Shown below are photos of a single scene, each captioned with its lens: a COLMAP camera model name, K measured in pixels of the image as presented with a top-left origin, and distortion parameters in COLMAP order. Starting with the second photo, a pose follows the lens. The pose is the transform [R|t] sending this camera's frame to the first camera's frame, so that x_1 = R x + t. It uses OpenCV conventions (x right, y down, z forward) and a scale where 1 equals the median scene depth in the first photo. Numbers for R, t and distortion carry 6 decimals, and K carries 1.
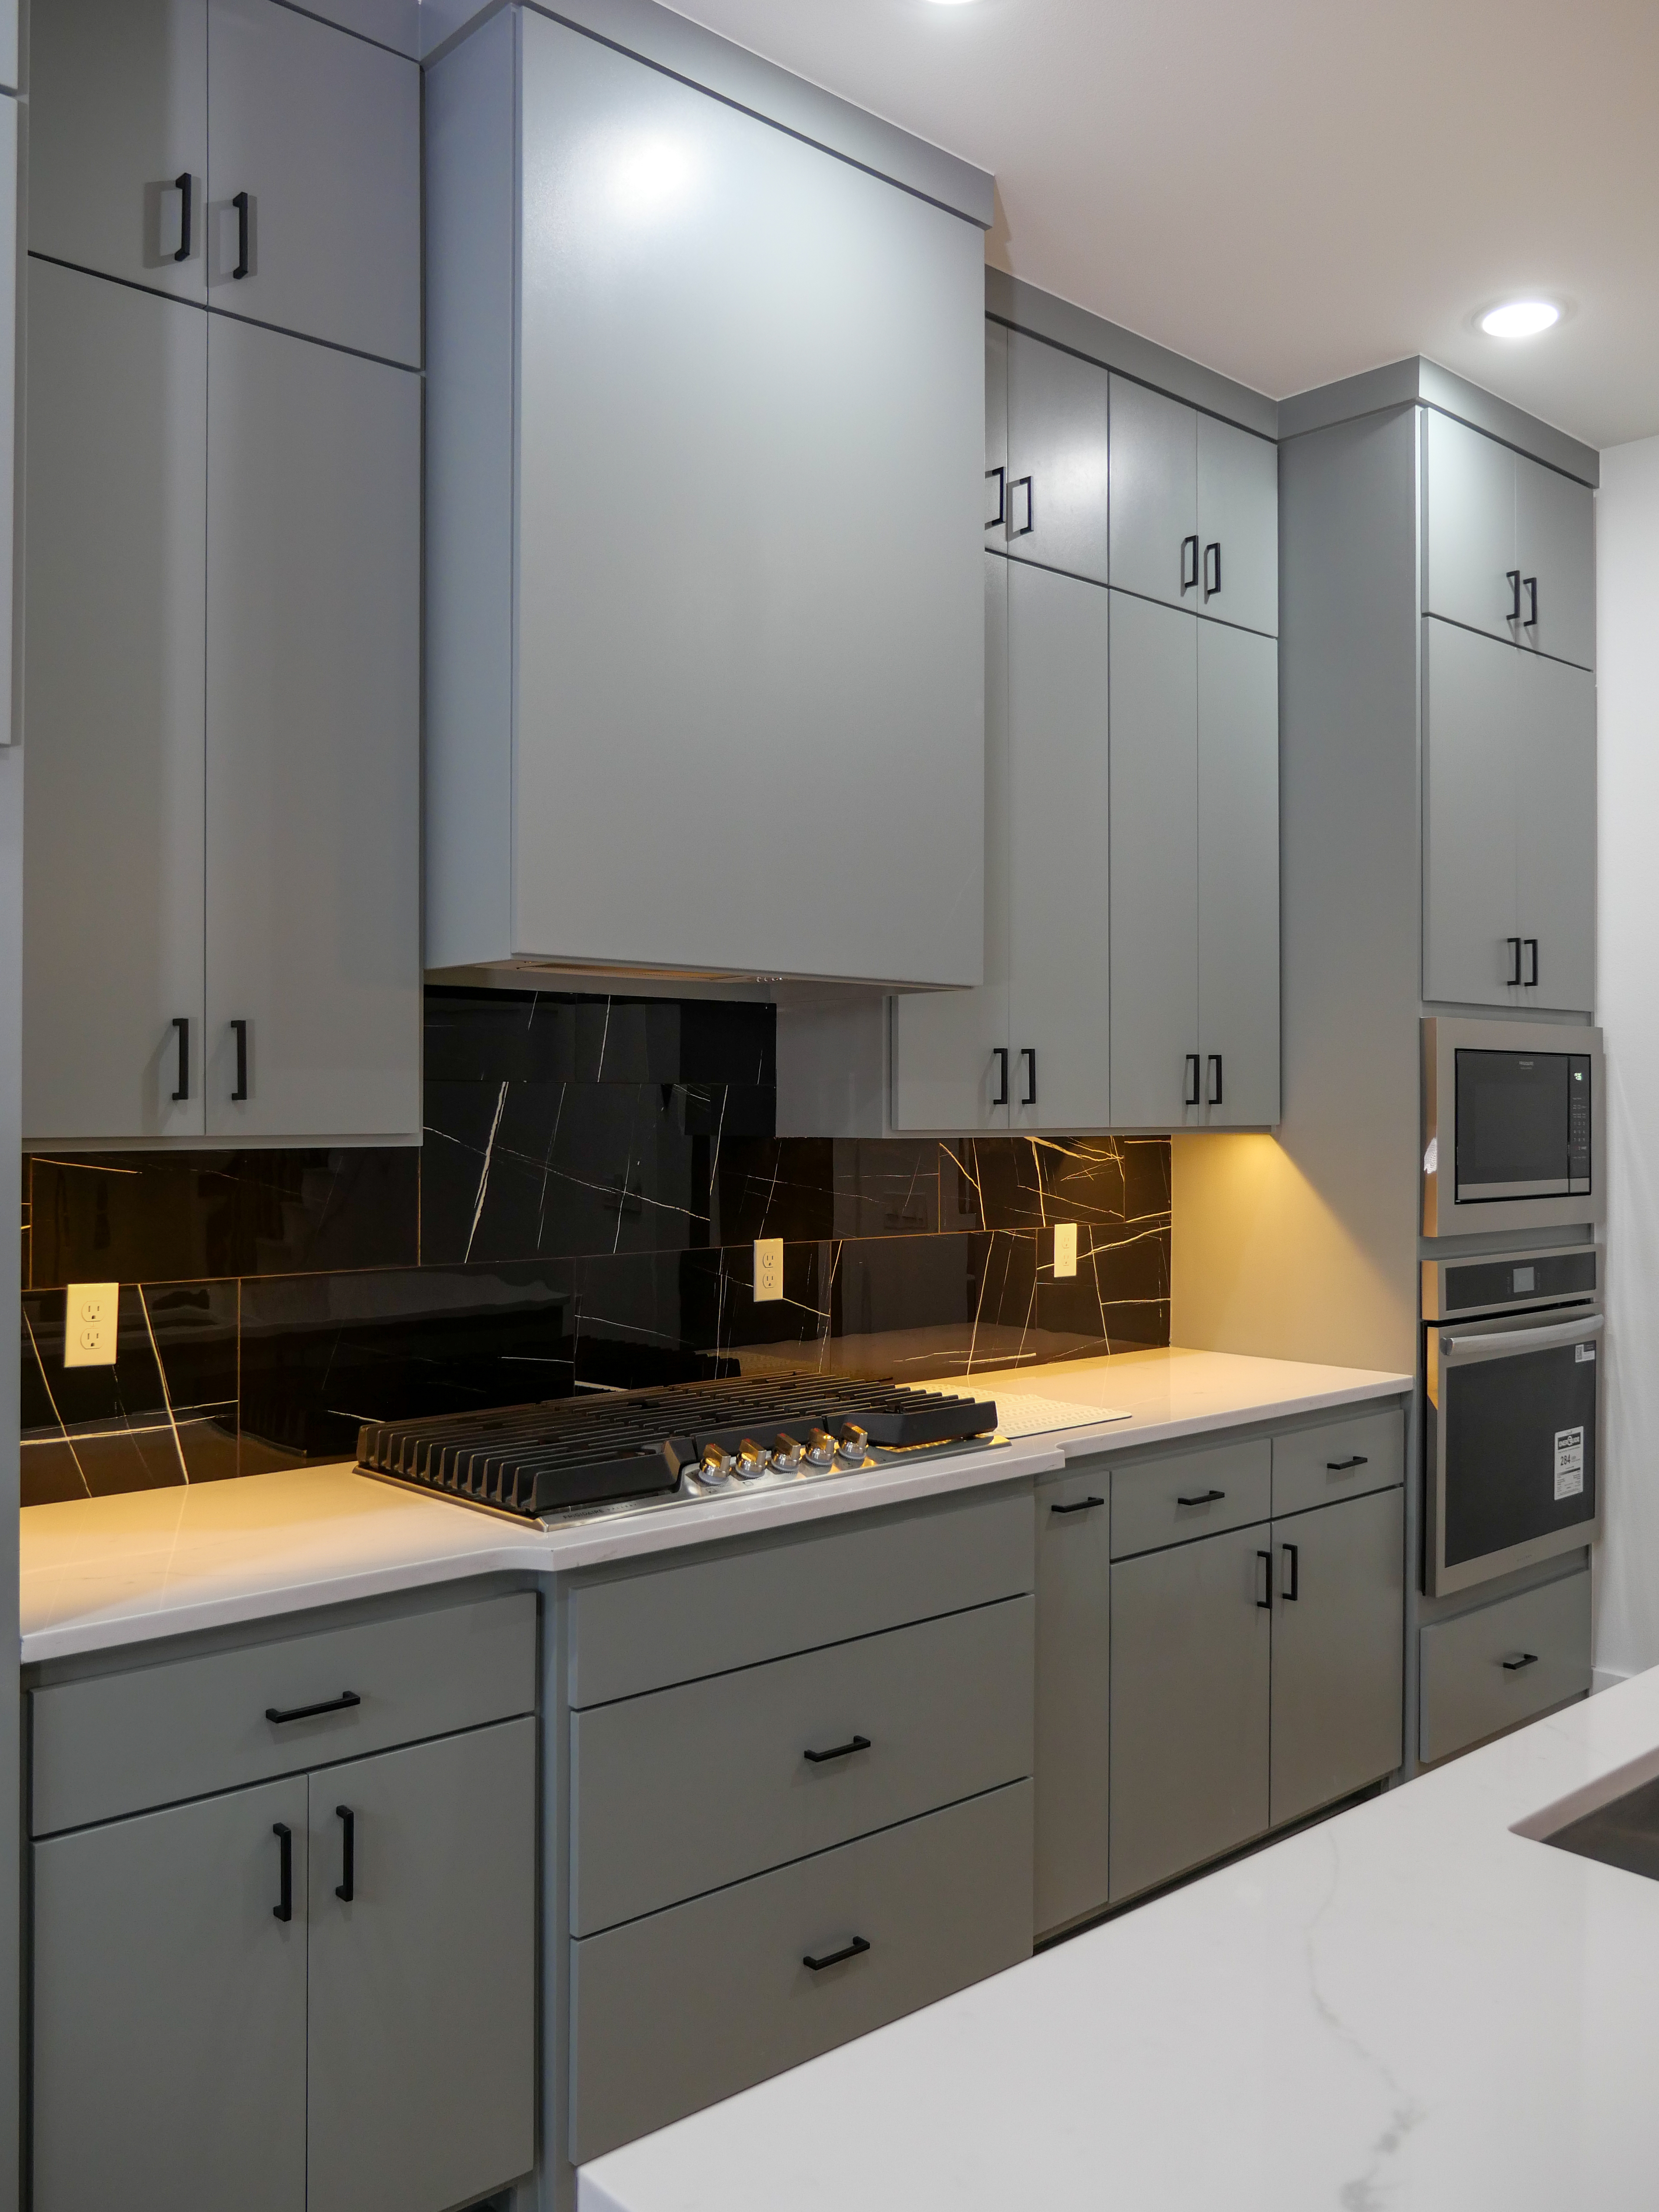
lens RADIAL K [[1790.9, 0, 841.2], [0, 1790.9, 1102.4], [0, 0, 1]] dist [-0.018824, -0.000731]
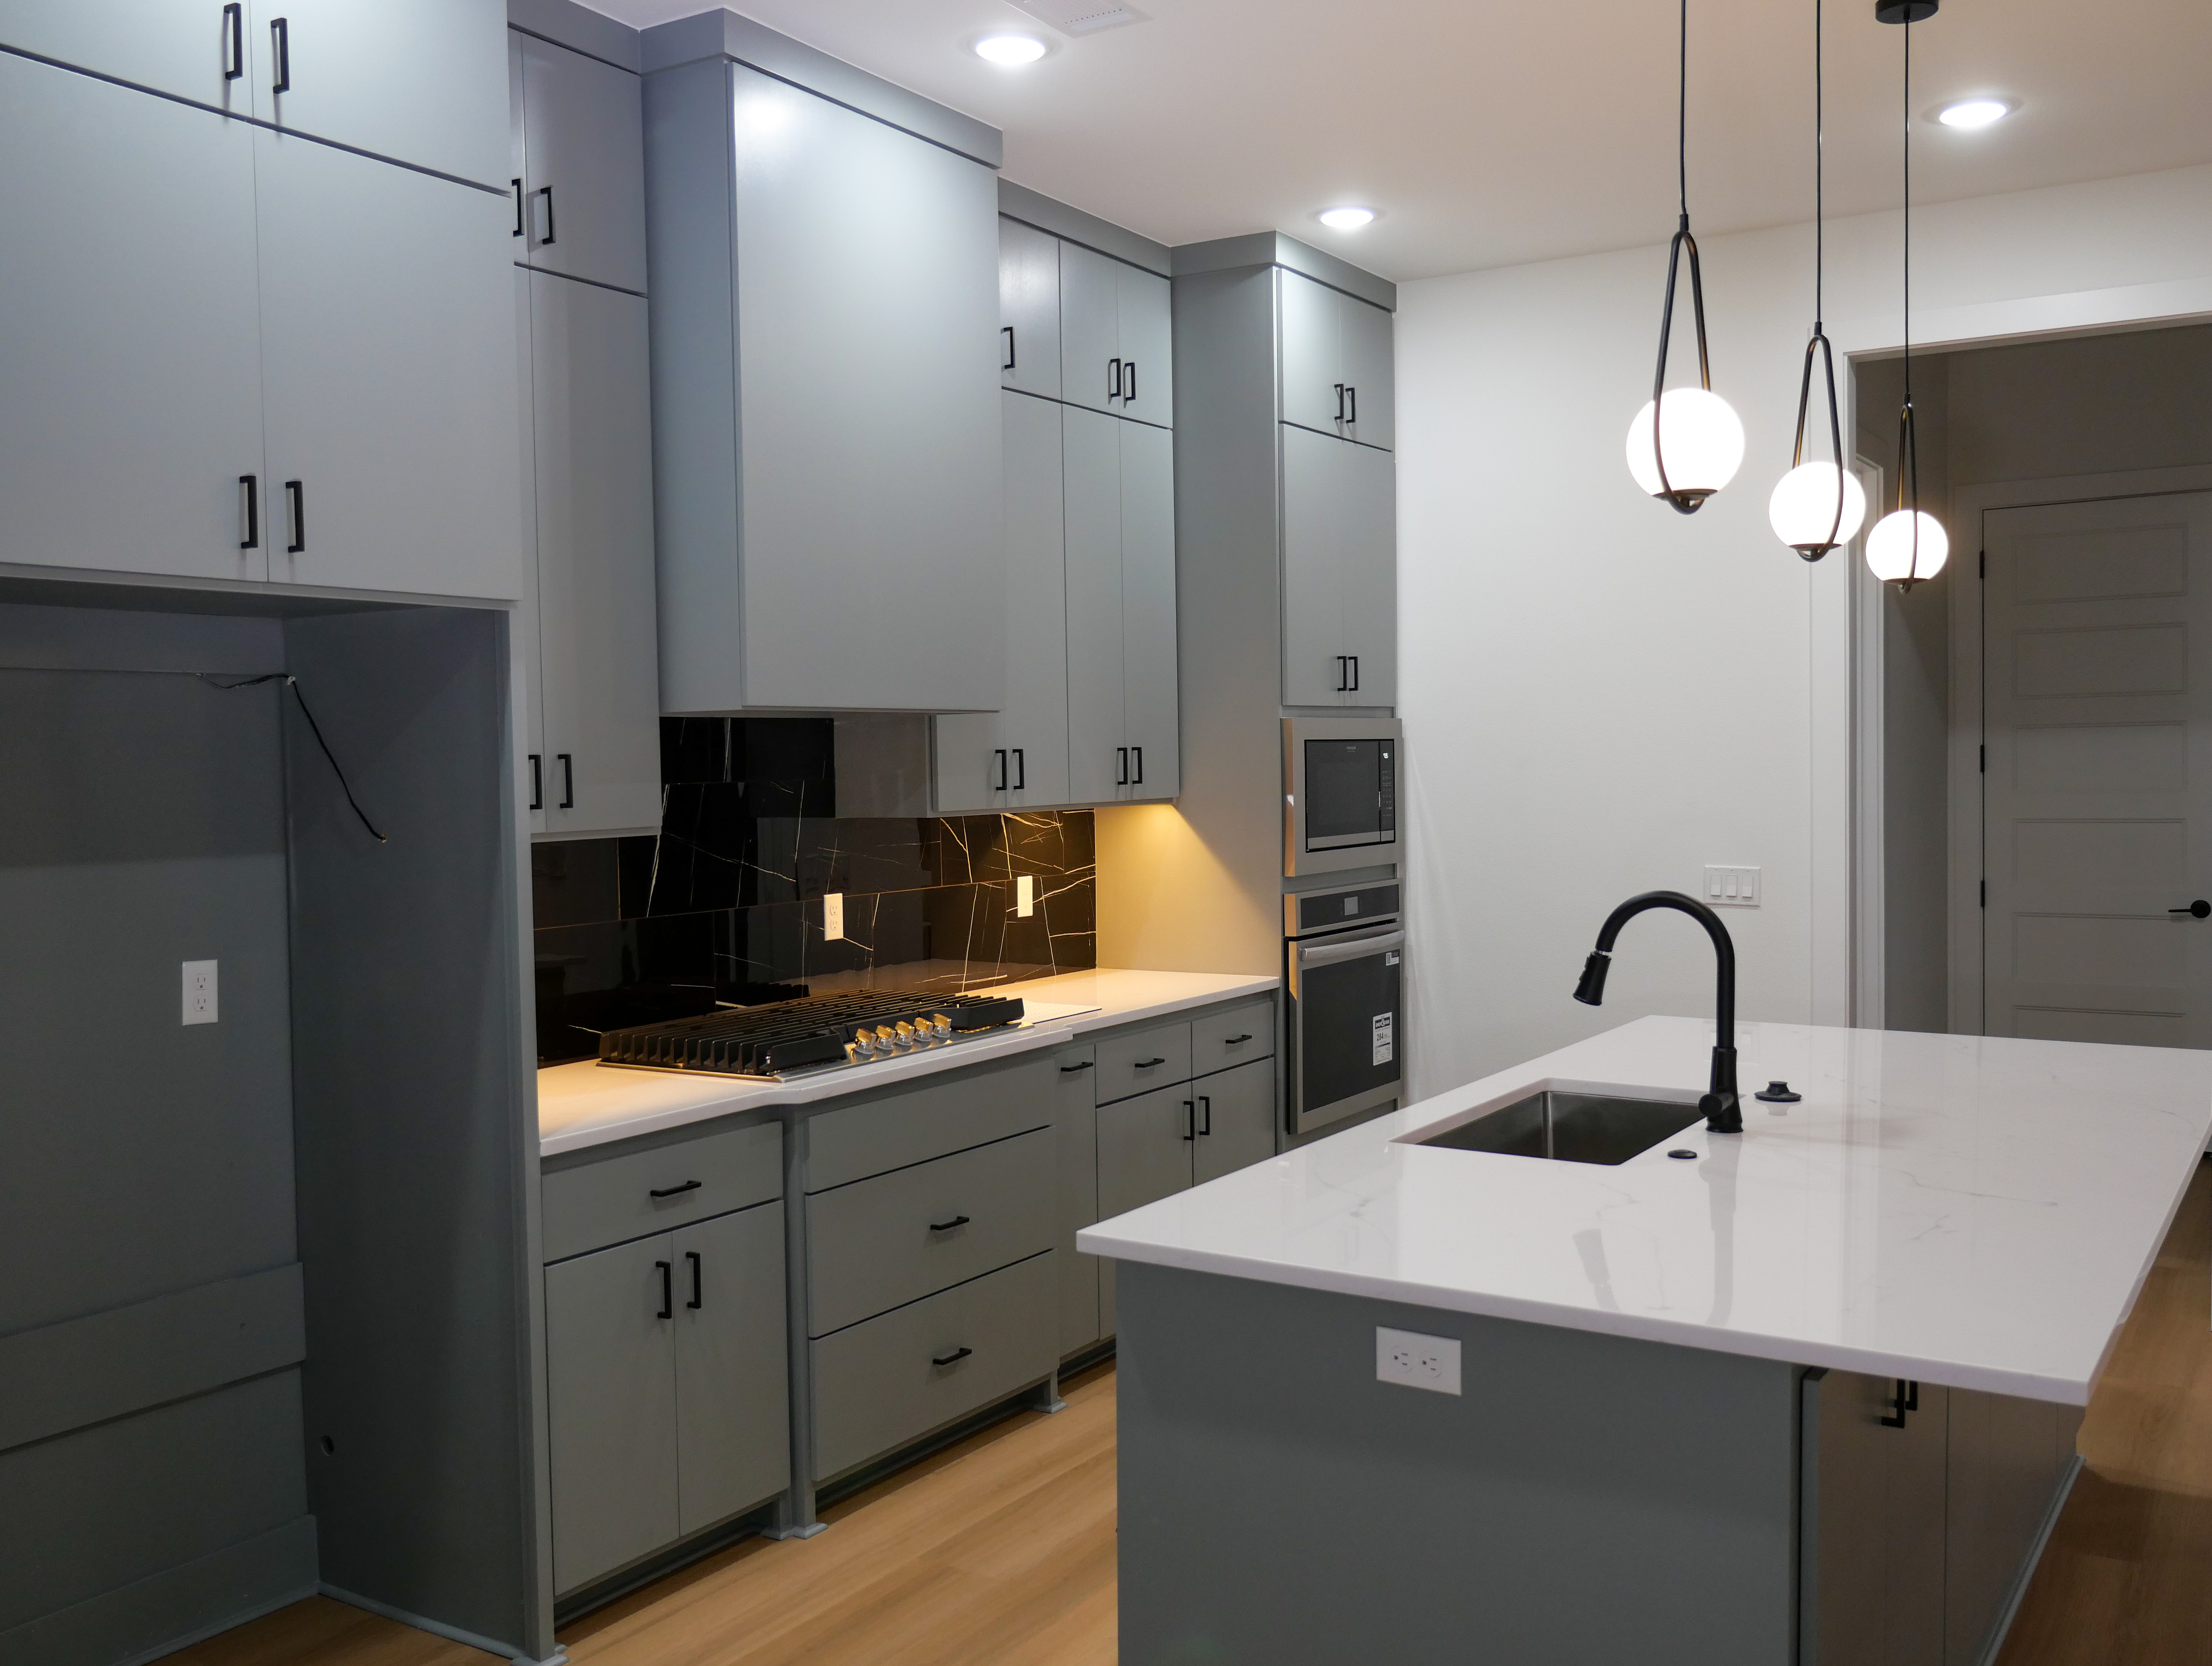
lens RADIAL K [[1996.7, 0, 1109.0], [0, 1996.7, 851.9], [0, 0, 1]] dist [-0.012507, -0.008902]
pose [[0.963782, -0.030376, 0.264957, -0.217395], [0.016813, 0.998437, 0.053309, -0.029033], [-0.266162, -0.046924, 0.962786, -0.457263]]
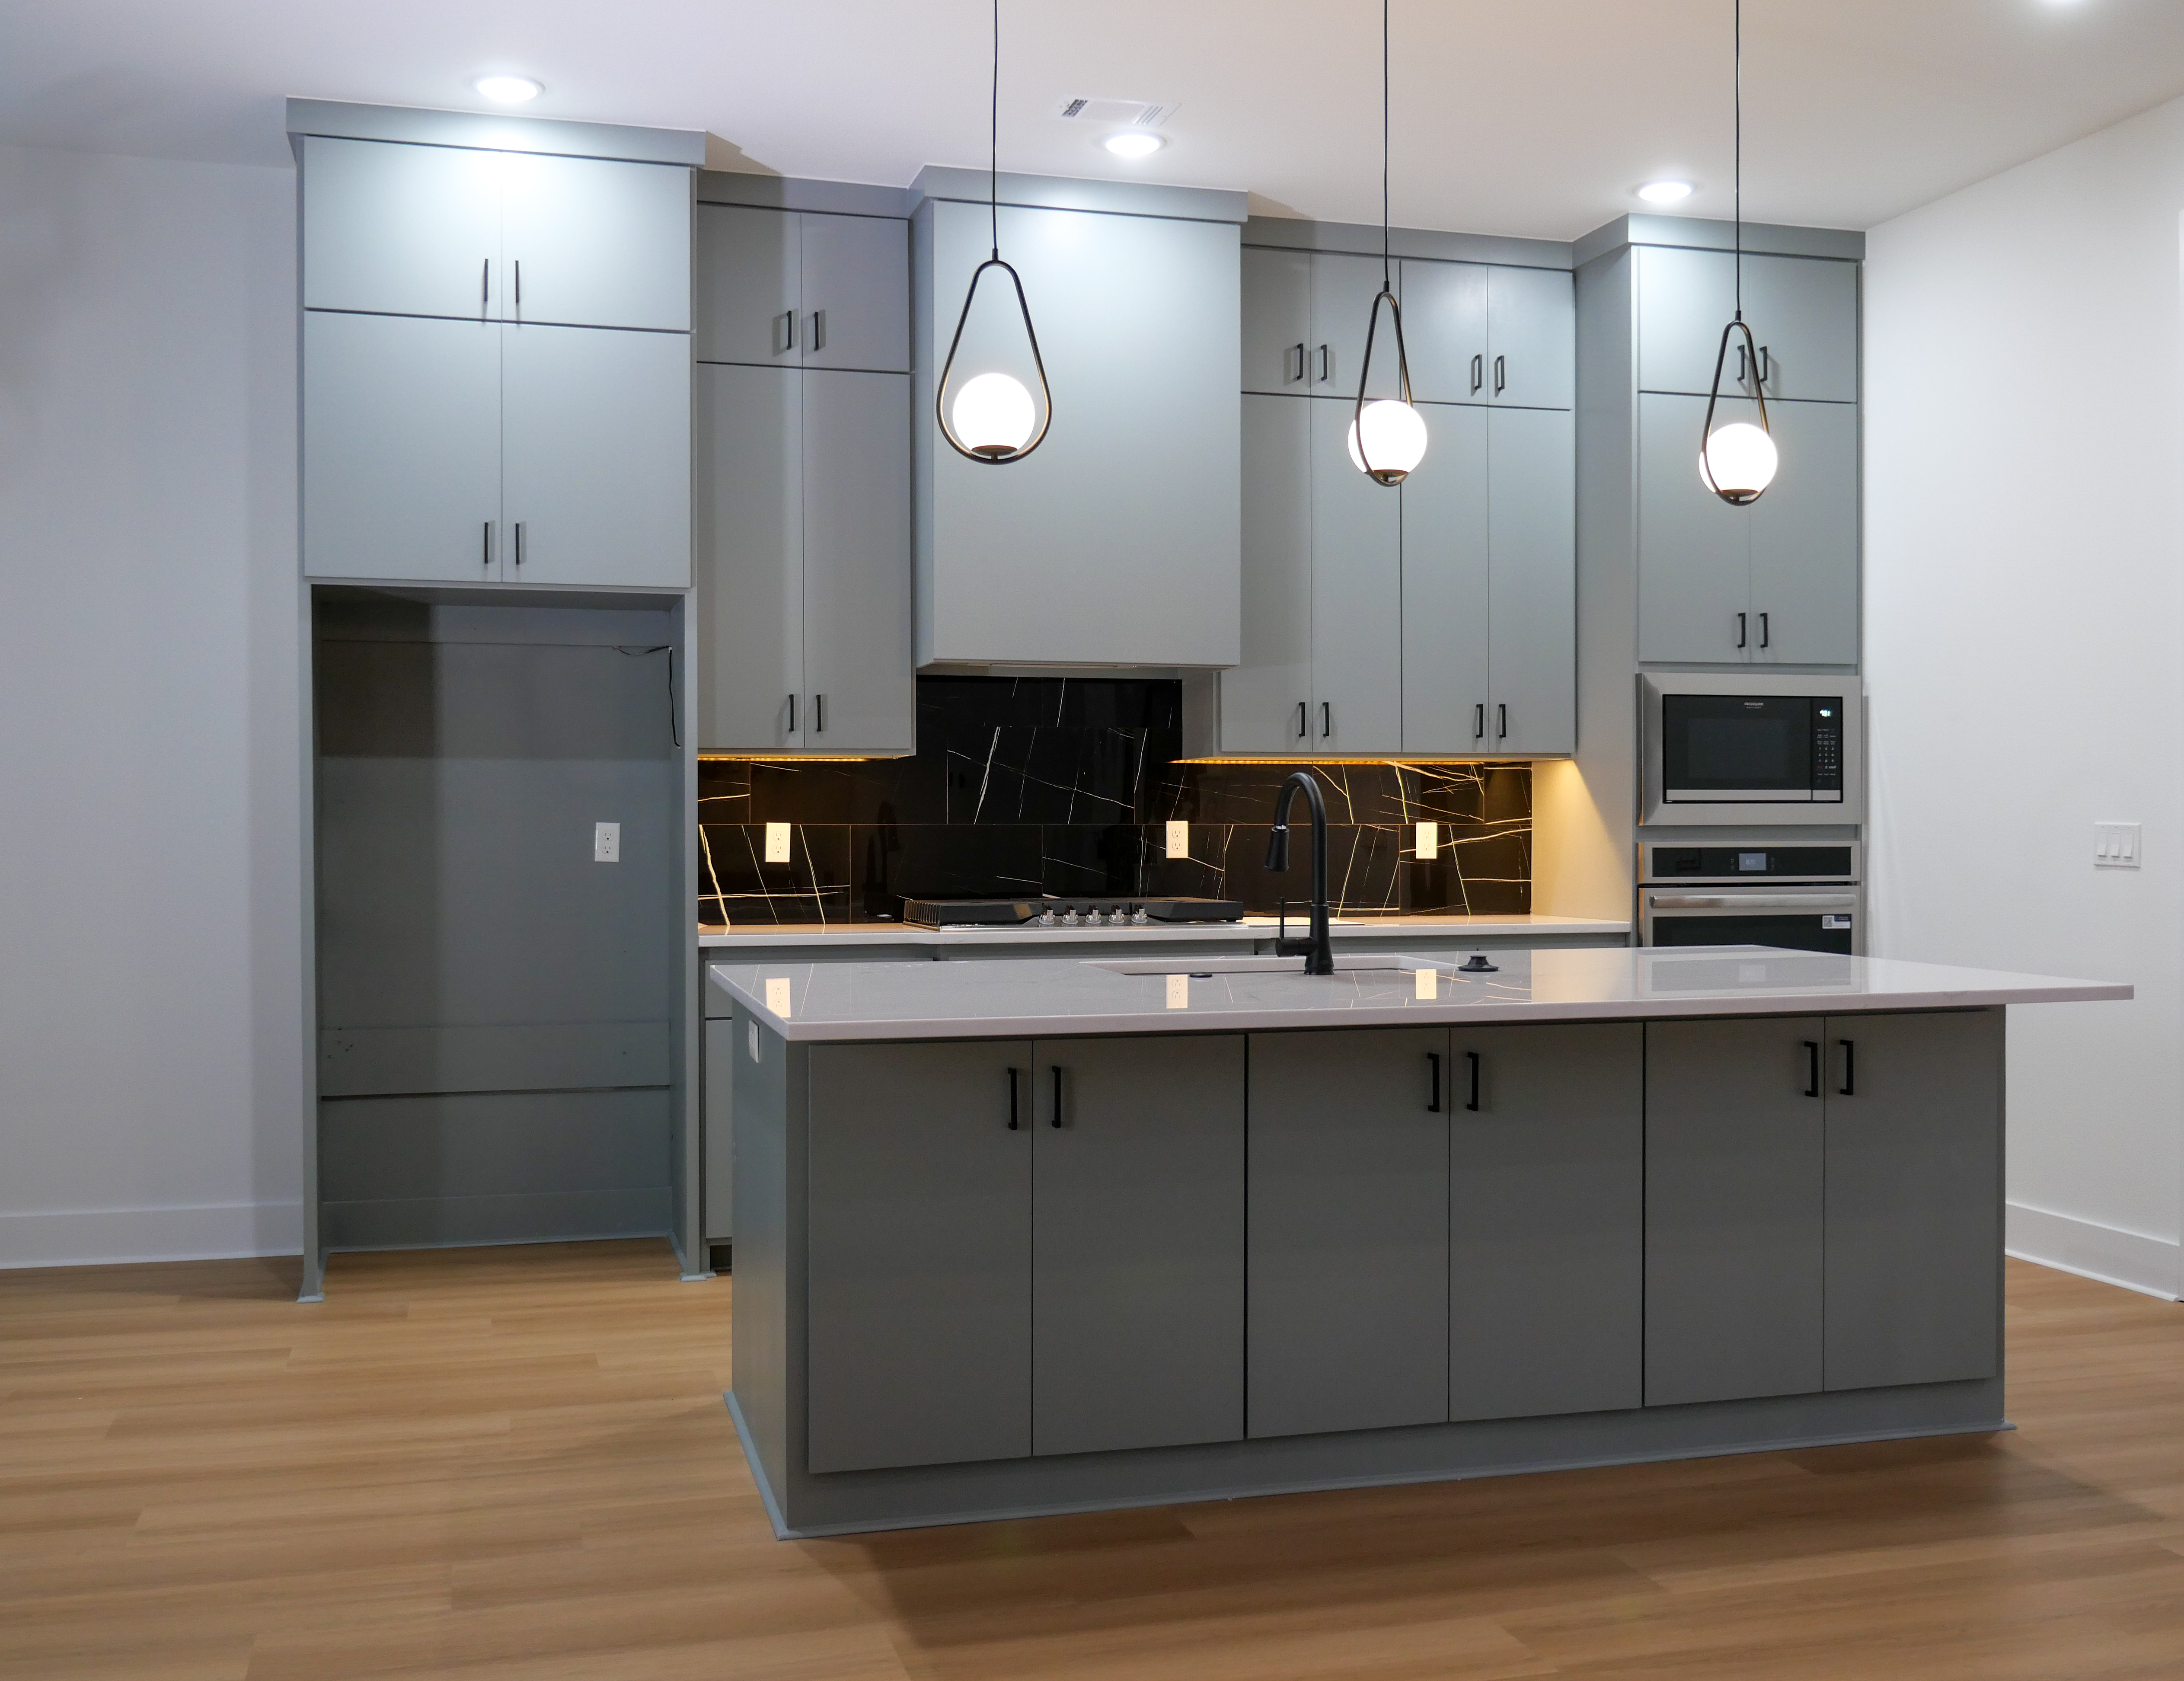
lens RADIAL K [[2130.2, 0, 1071.7], [0, 2130.2, 850.3], [0, 0, 1]] dist [-0.014958, 0.000000]
pose [[0.893314, 0.000004, -0.449433, 0.698741], [0.006508, 0.999895, 0.012944, 0.070847], [0.449386, -0.014488, 0.893220, -0.747524]]
